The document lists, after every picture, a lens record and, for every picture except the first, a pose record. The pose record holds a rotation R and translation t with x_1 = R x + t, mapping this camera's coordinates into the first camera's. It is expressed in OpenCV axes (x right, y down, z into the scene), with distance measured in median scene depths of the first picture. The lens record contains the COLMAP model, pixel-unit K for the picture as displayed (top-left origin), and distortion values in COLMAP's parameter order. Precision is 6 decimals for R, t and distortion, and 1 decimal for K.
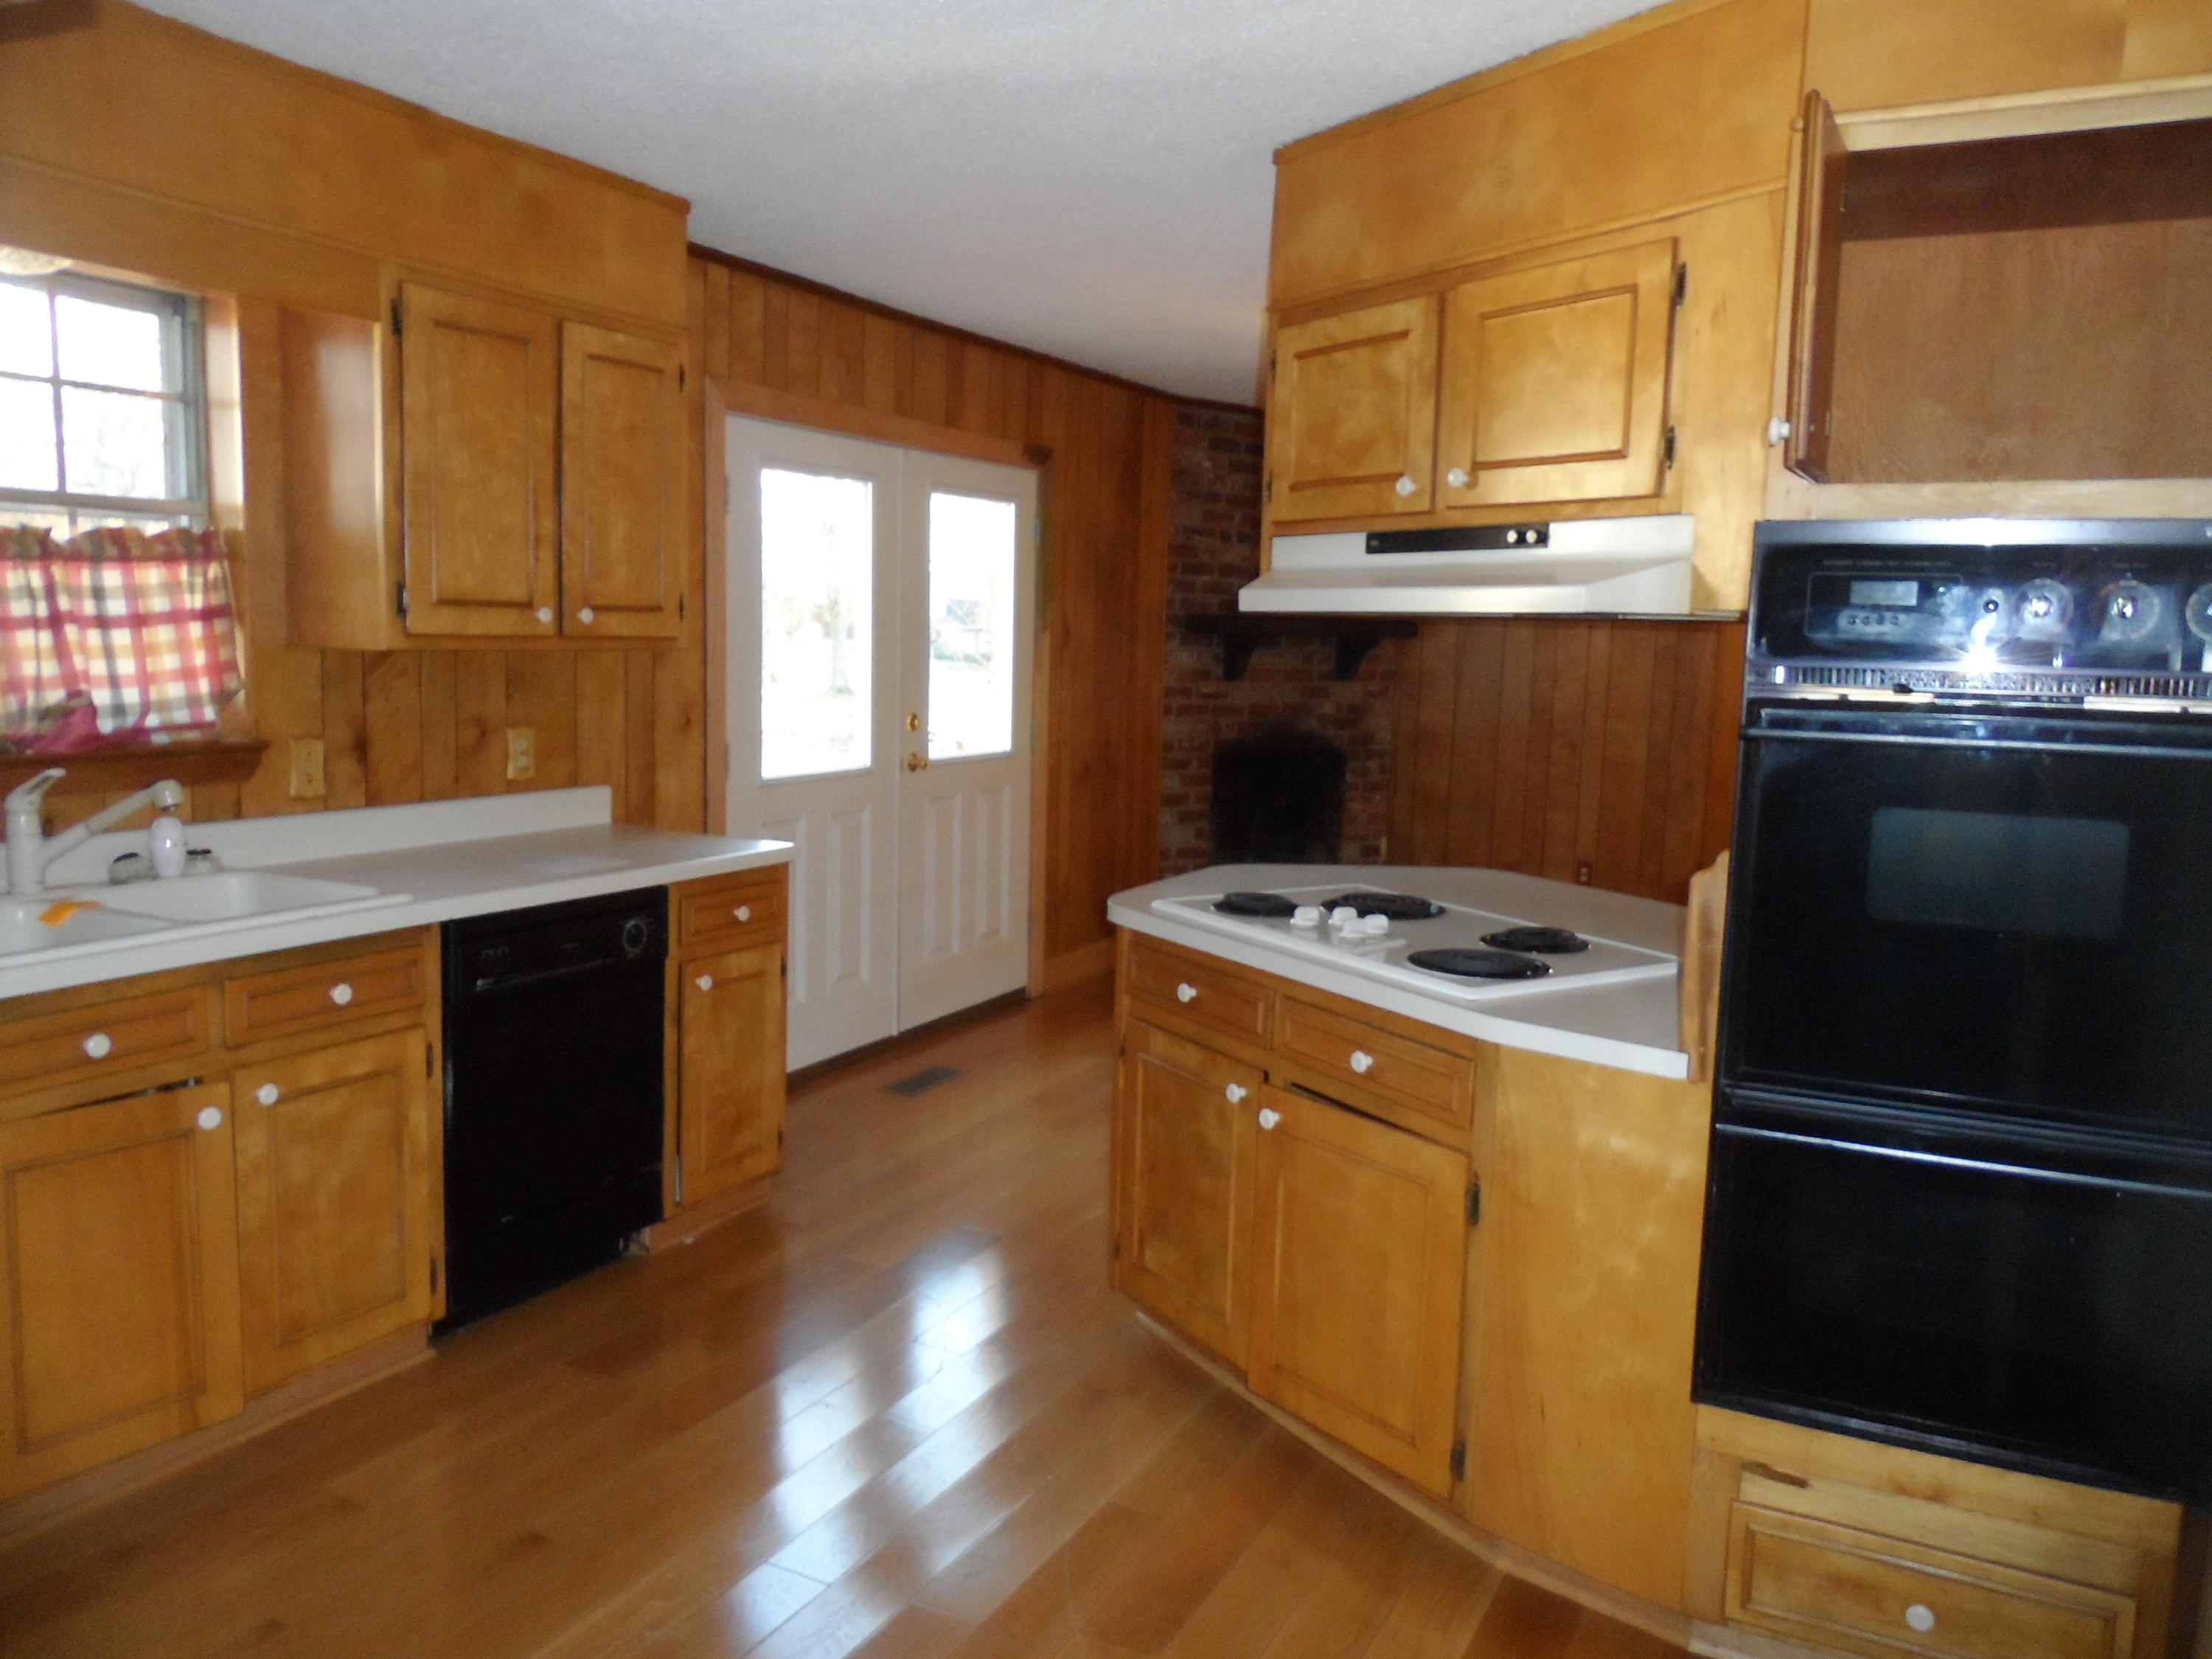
lens RADIAL K [[1673.0, 0, 1105.9], [0, 1673.0, 821.3], [0, 0, 1]] dist [-0.003311, -0.004175]
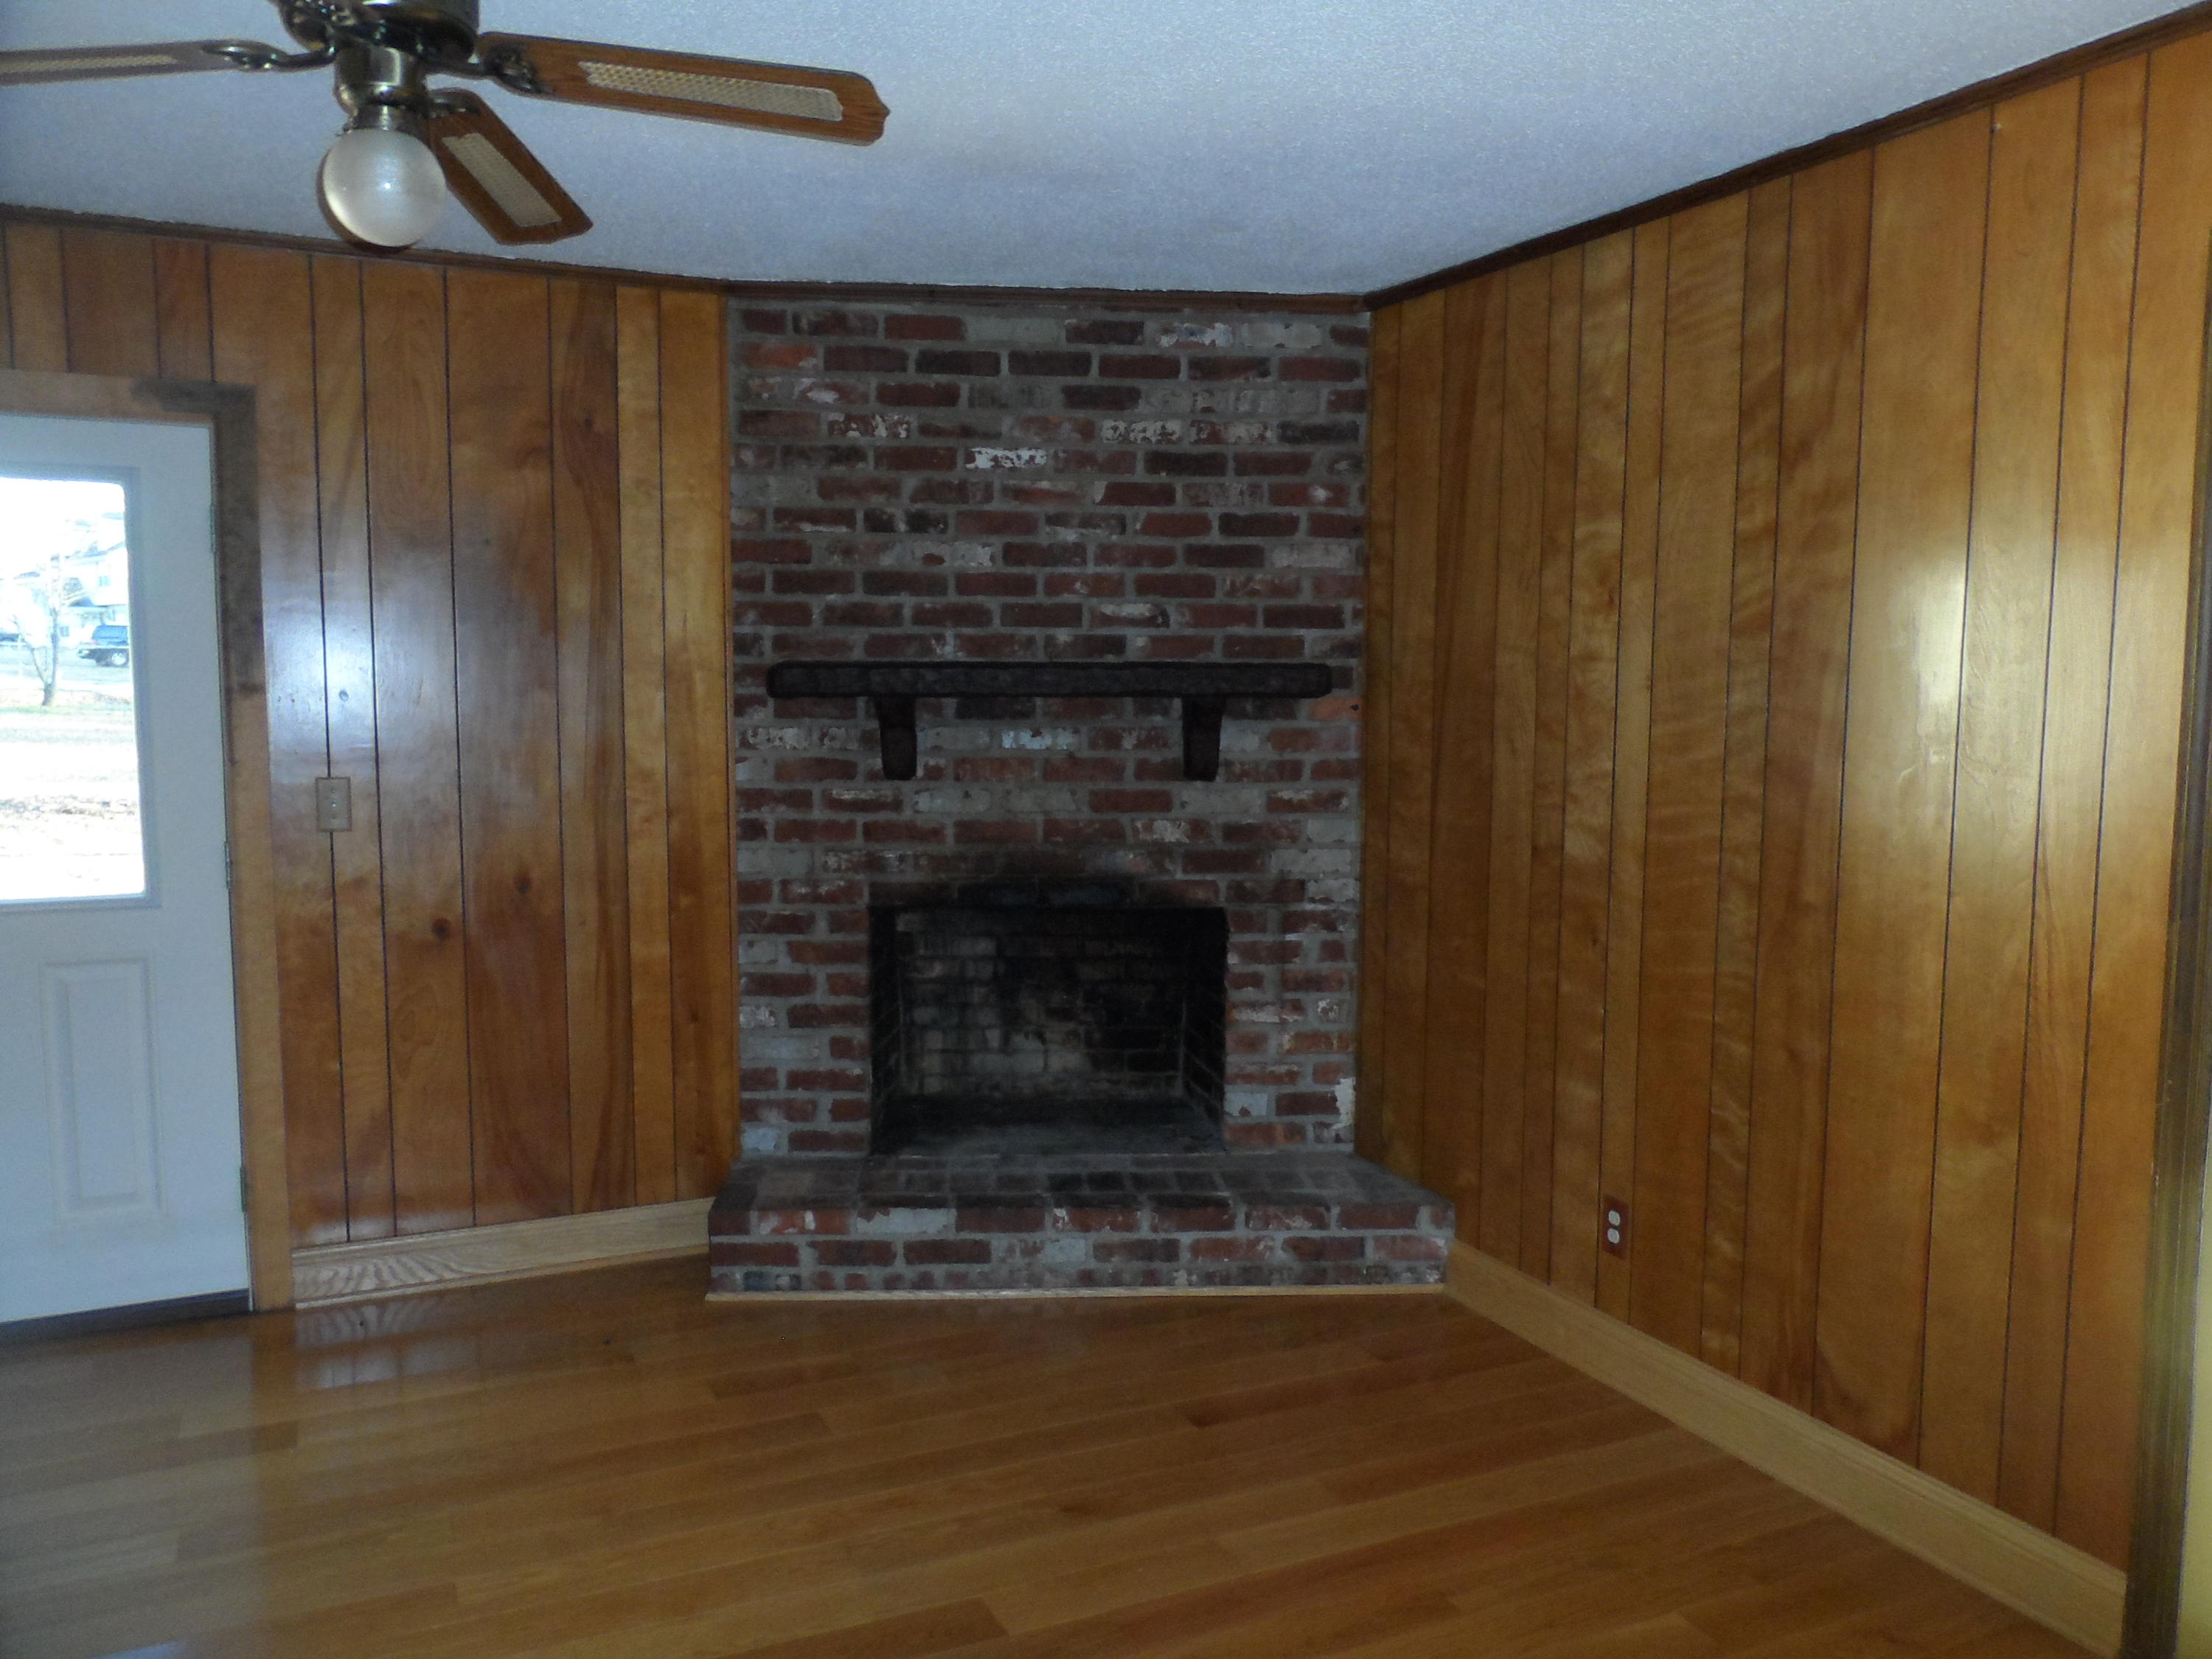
lens RADIAL K [[1673.0, 0, 1098.7], [0, 1673.0, 832.8], [0, 0, 1]] dist [-0.003311, -0.004175]
pose [[0.792000, 0.028224, -0.609868, 0.471103], [-0.053728, 0.998277, -0.023573, -0.056890], [0.608152, 0.051437, 0.792152, 0.602517]]
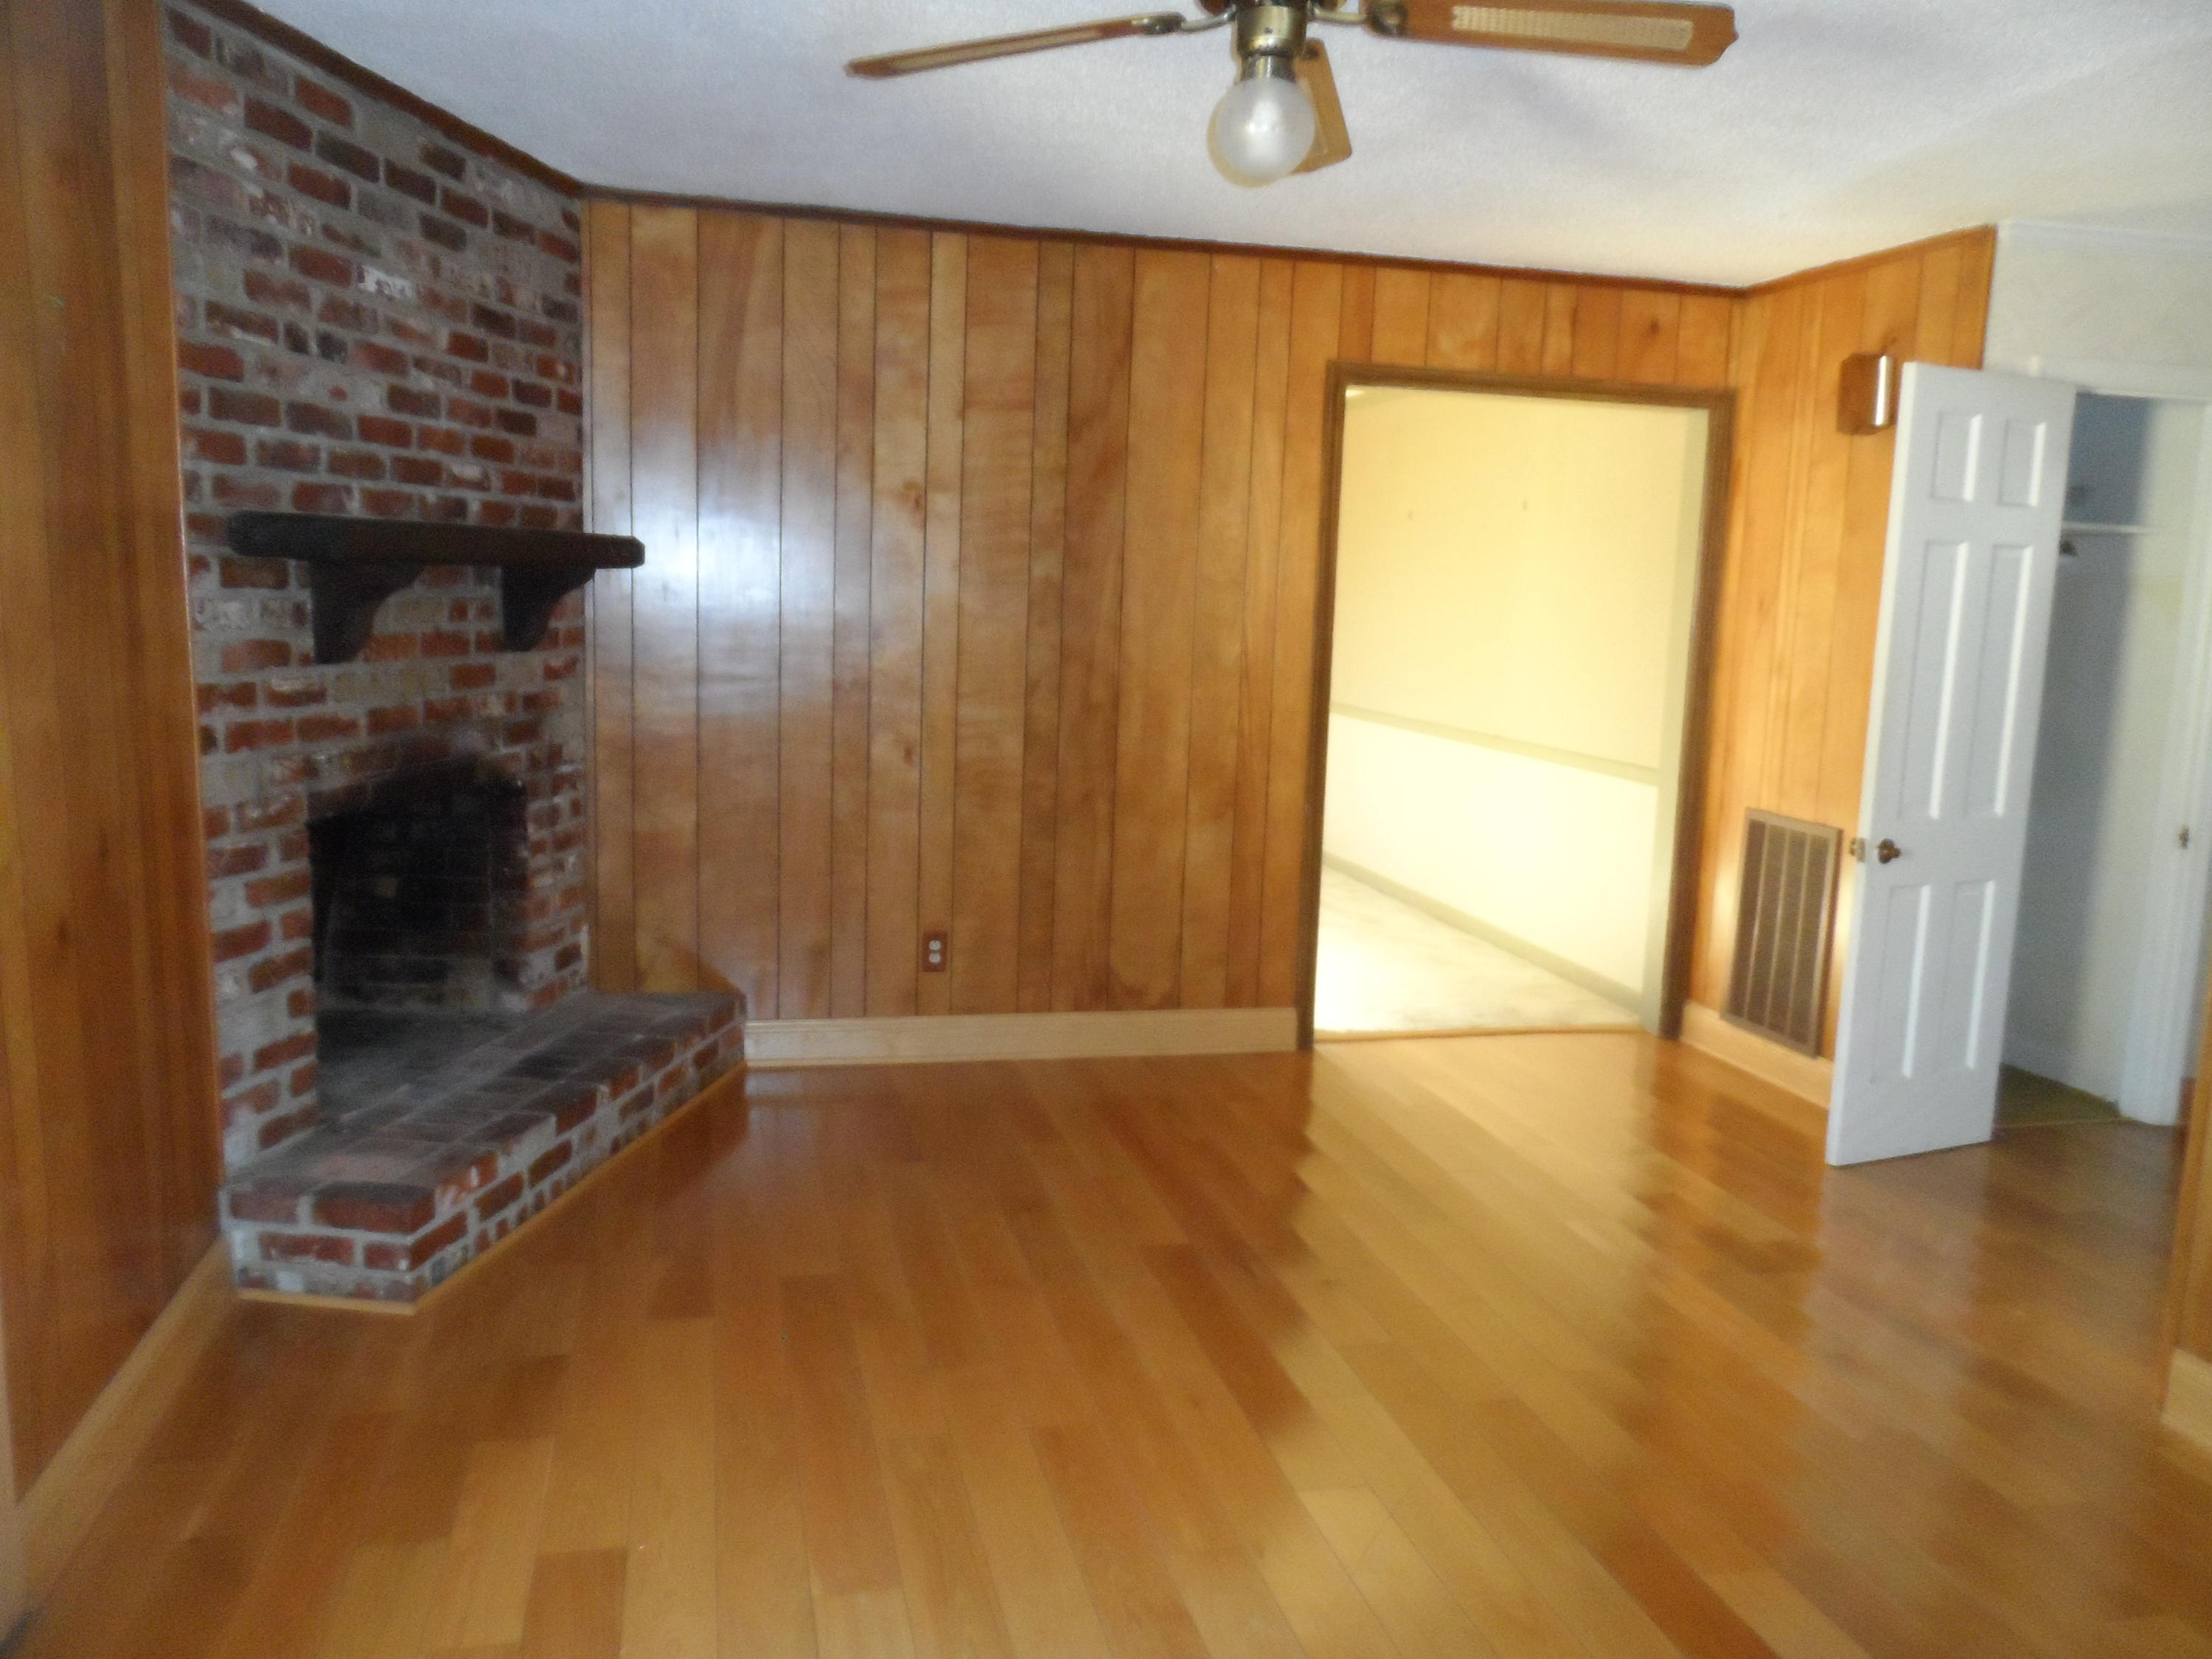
lens RADIAL K [[1673.0, 0, 1091.0], [0, 1673.0, 839.6], [0, 0, 1]] dist [-0.003311, -0.004175]
pose [[0.768472, -0.104660, 0.631267, -0.059928], [0.071845, 0.994408, 0.077406, -0.056709], [-0.635838, -0.014131, 0.771693, 0.516969]]
